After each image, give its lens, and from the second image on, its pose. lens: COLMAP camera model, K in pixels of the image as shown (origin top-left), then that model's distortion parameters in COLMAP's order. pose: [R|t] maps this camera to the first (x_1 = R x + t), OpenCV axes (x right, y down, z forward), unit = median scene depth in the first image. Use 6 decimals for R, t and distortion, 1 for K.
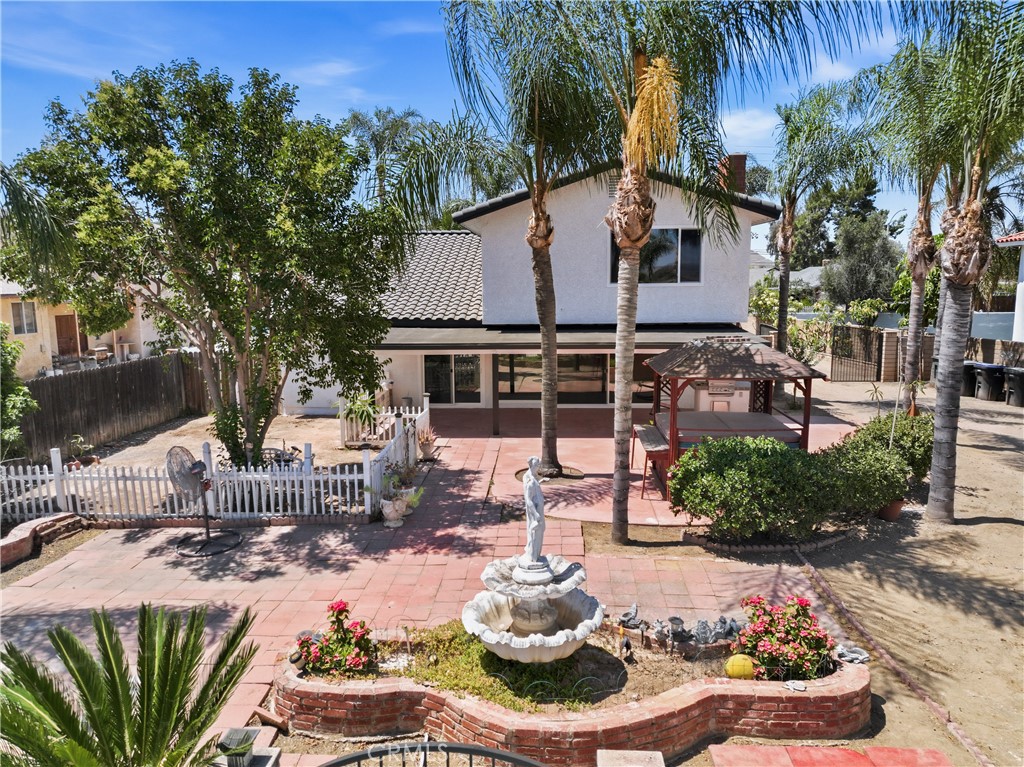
lens RADIAL K [[707.0, 0, 510.8], [0, 707.0, 382.9], [0, 0, 1]] dist [0.016748, 0.003953]
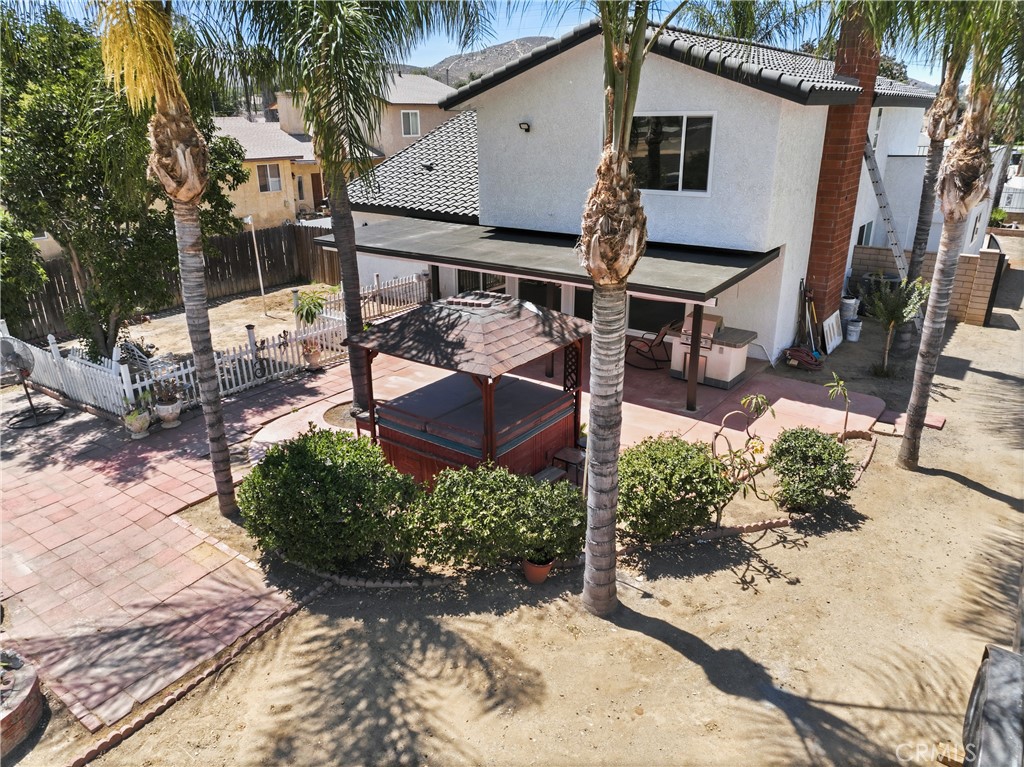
lens RADIAL K [[707.0, 0, 509.9], [0, 707.0, 382.1], [0, 0, 1]] dist [0.016748, 0.003953]
pose [[0.851219, 0.184639, -0.491258, 0.846068], [-0.081660, 0.971265, 0.223554, -0.167575], [0.518418, -0.150177, 0.841837, 0.412324]]
